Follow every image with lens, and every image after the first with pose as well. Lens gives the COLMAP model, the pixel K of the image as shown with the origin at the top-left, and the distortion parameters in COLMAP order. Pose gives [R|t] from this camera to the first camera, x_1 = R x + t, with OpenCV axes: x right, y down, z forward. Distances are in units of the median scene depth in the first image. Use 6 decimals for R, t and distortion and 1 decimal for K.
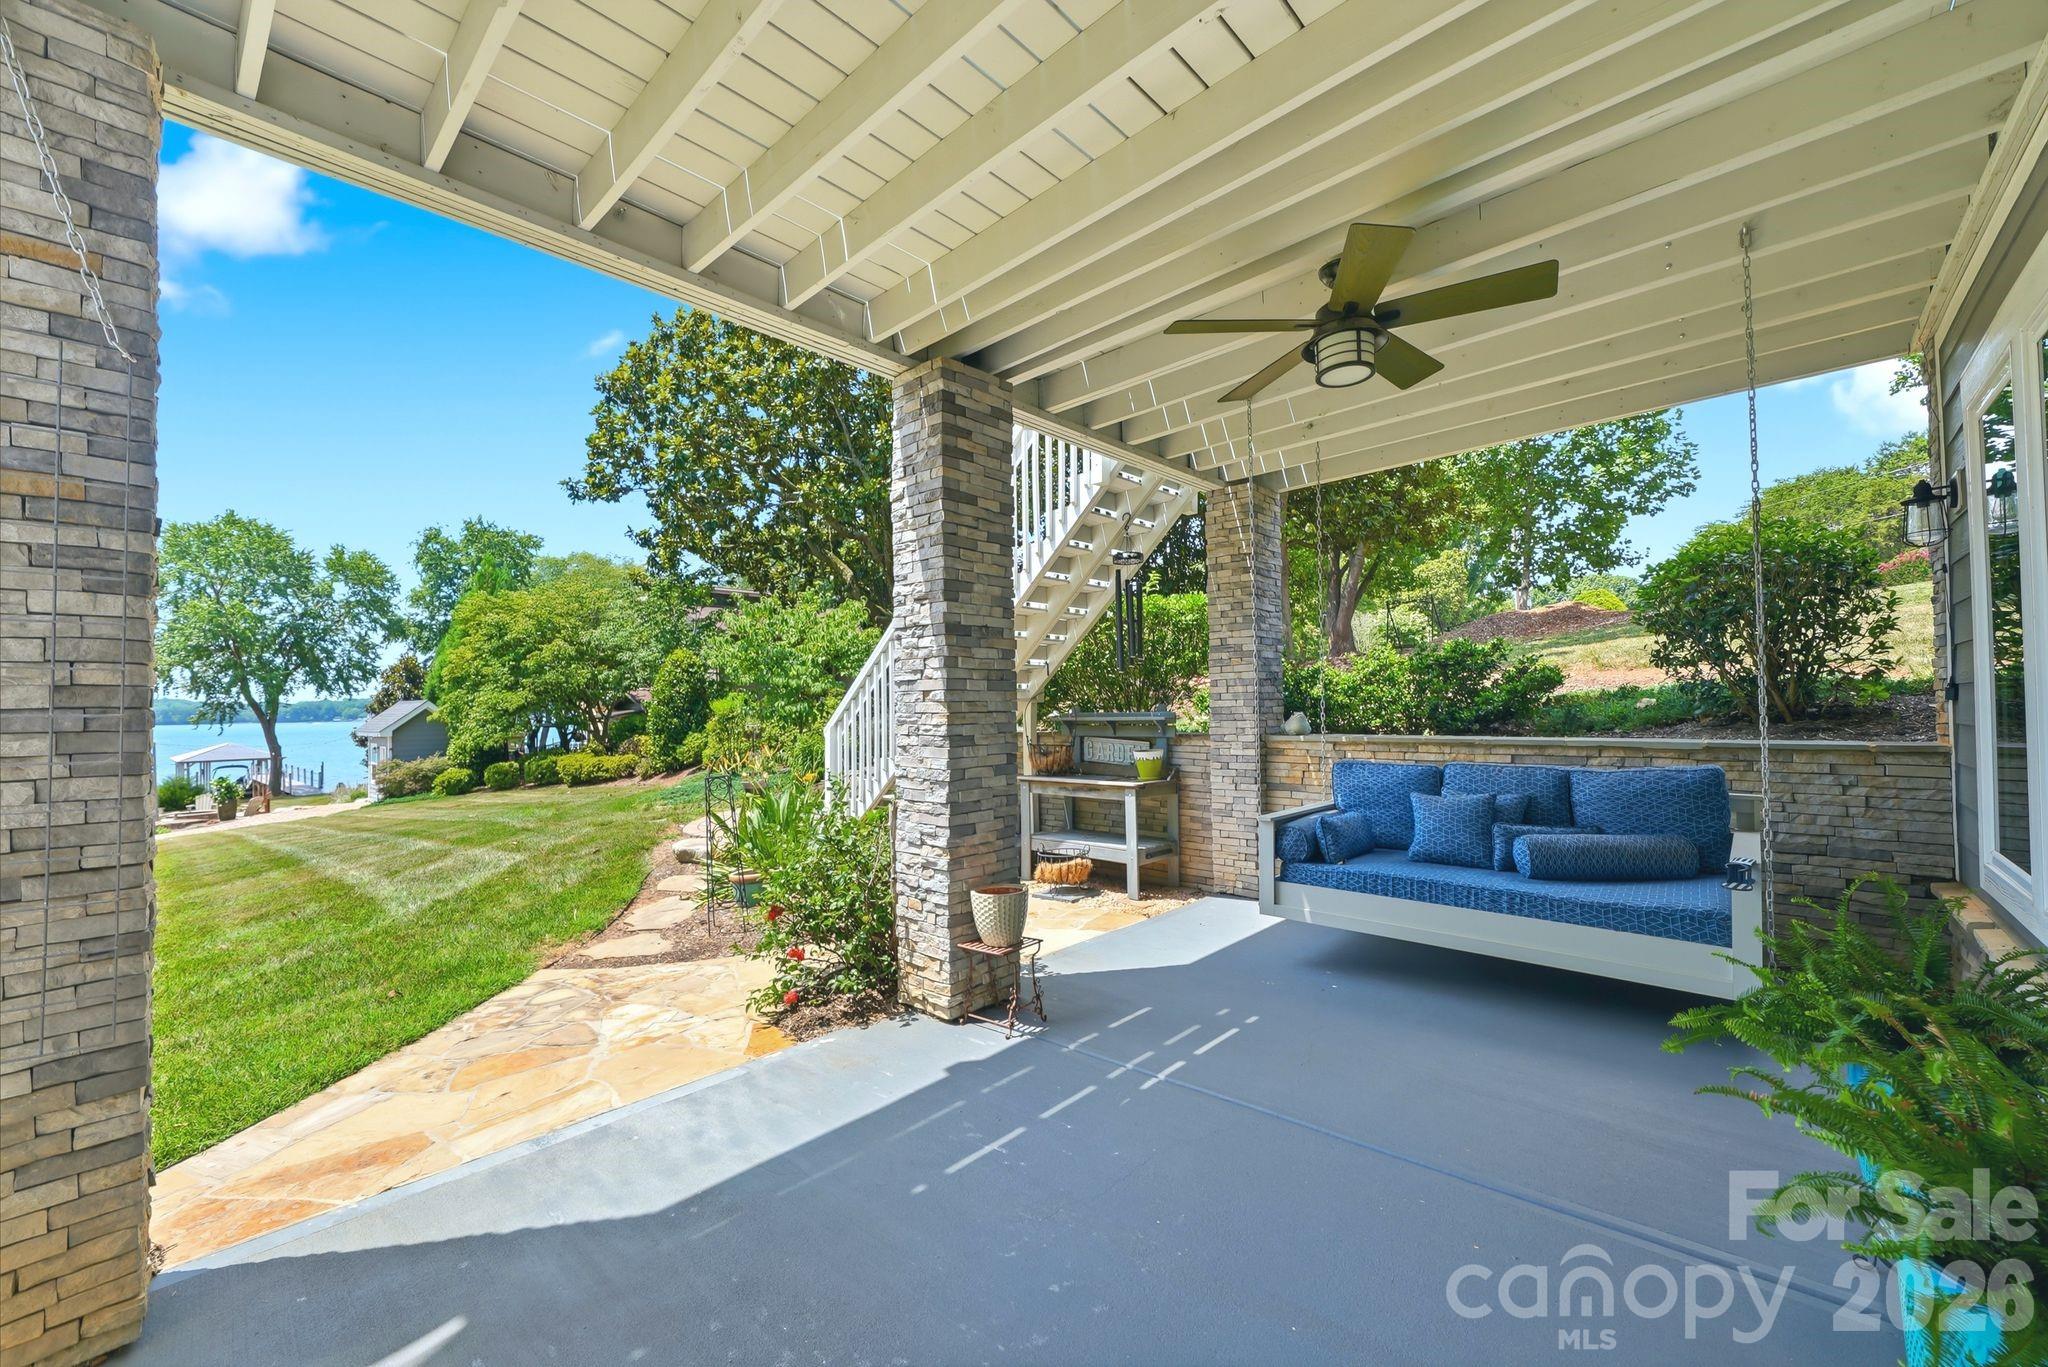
lens RADIAL K [[808.0, 0, 1007.6], [0, 808.0, 690.2], [0, 0, 1]] dist [0.001523, 0.000072]
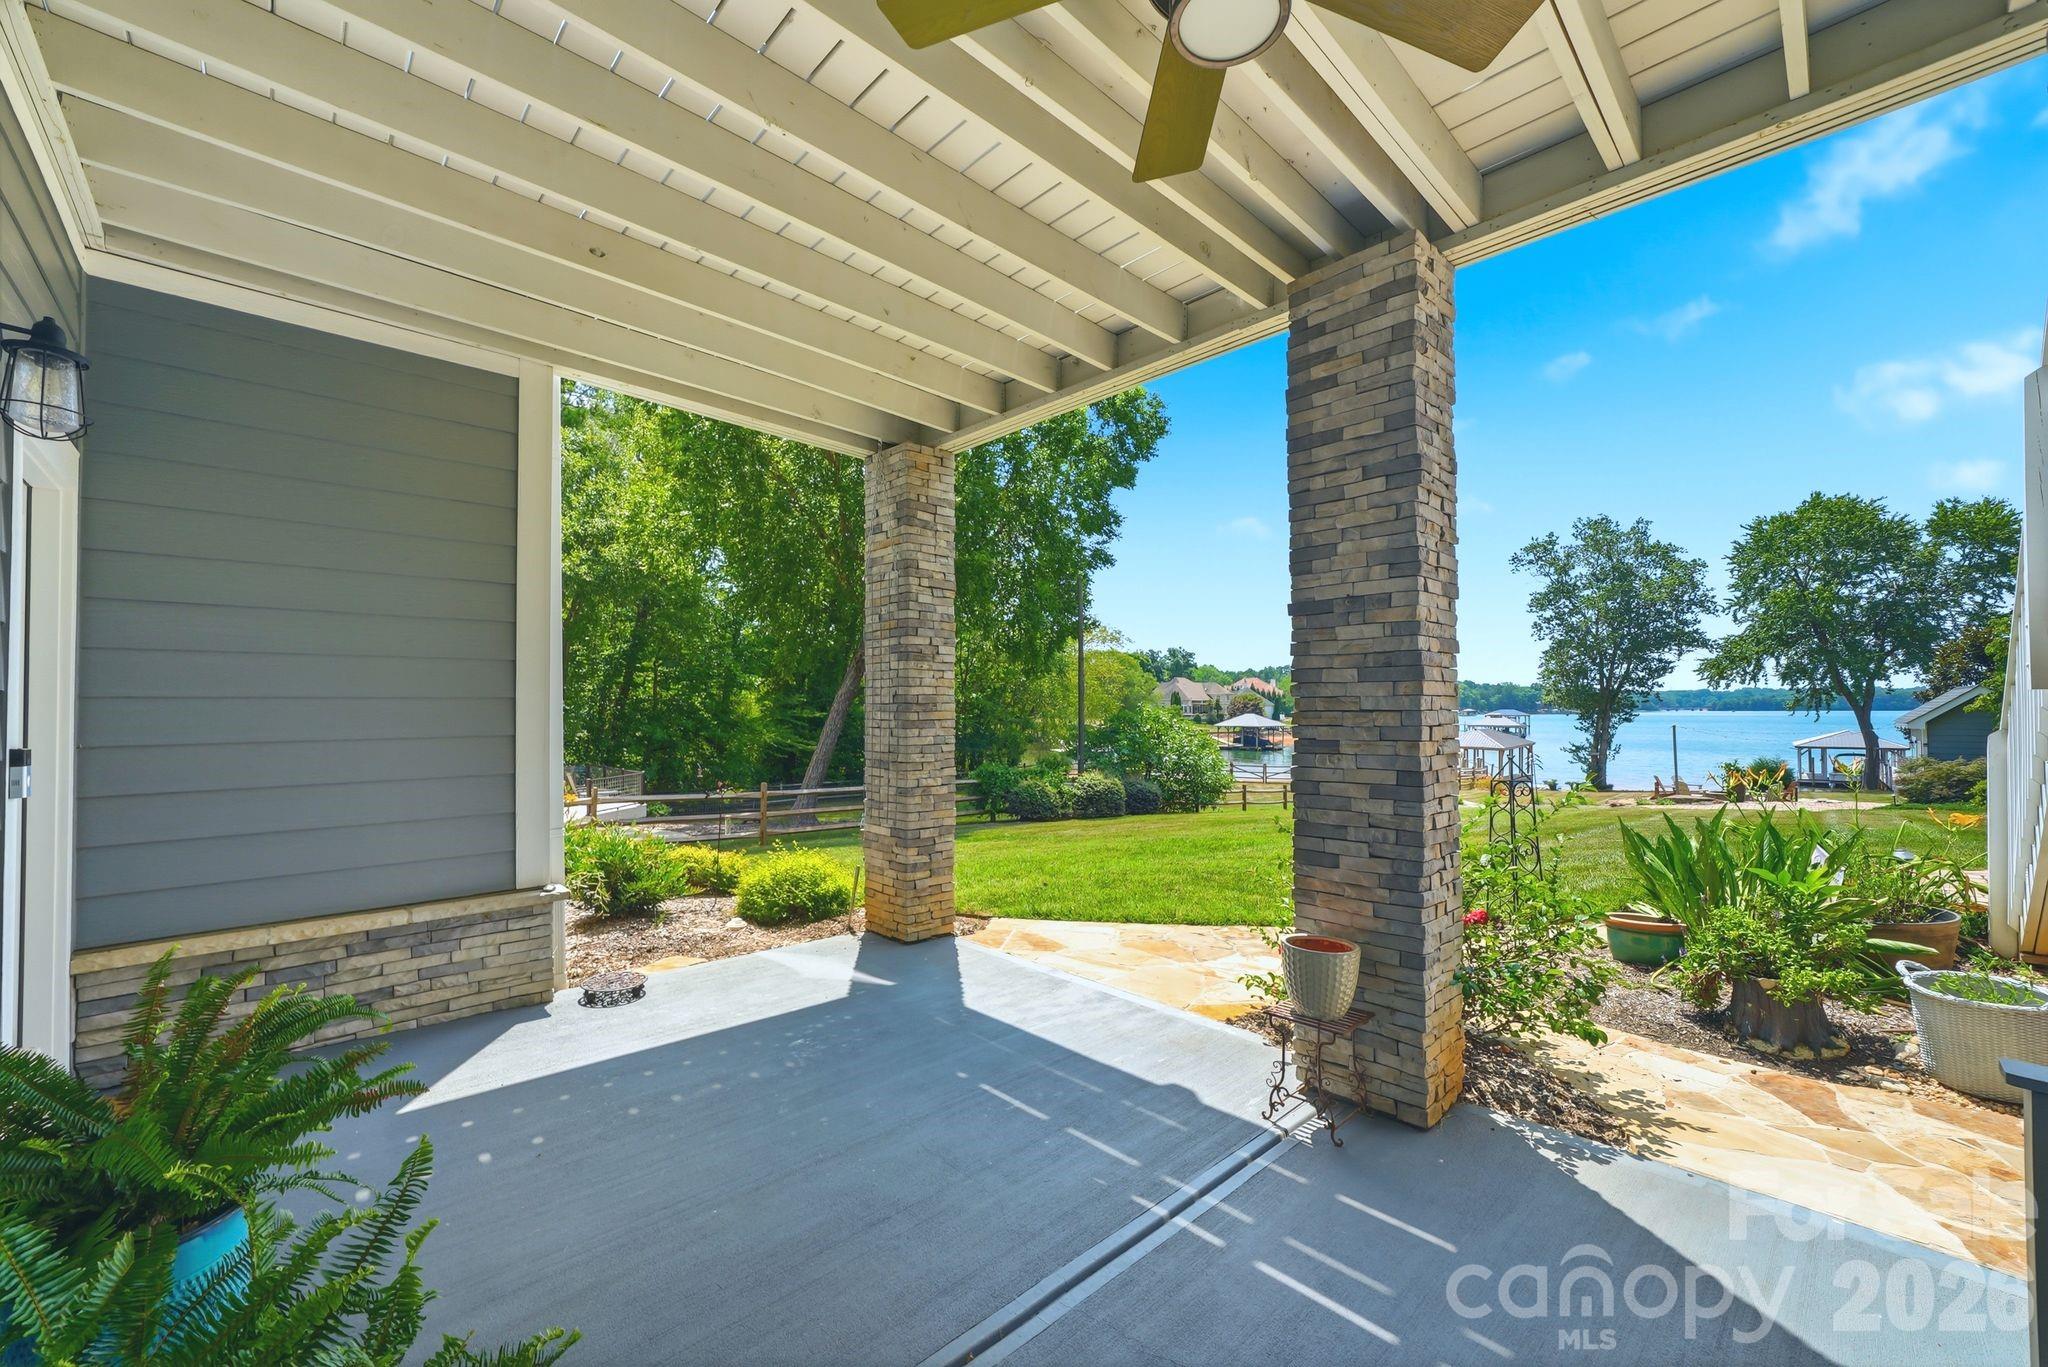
lens RADIAL K [[808.0, 0, 1015.9], [0, 808.0, 689.7], [0, 0, 1]] dist [0.001523, 0.000072]
pose [[-0.056349, -0.008391, -0.998376, 0.131949], [0.025734, 0.999620, -0.009854, 0.001233], [0.998079, -0.026247, -0.056112, 0.130413]]
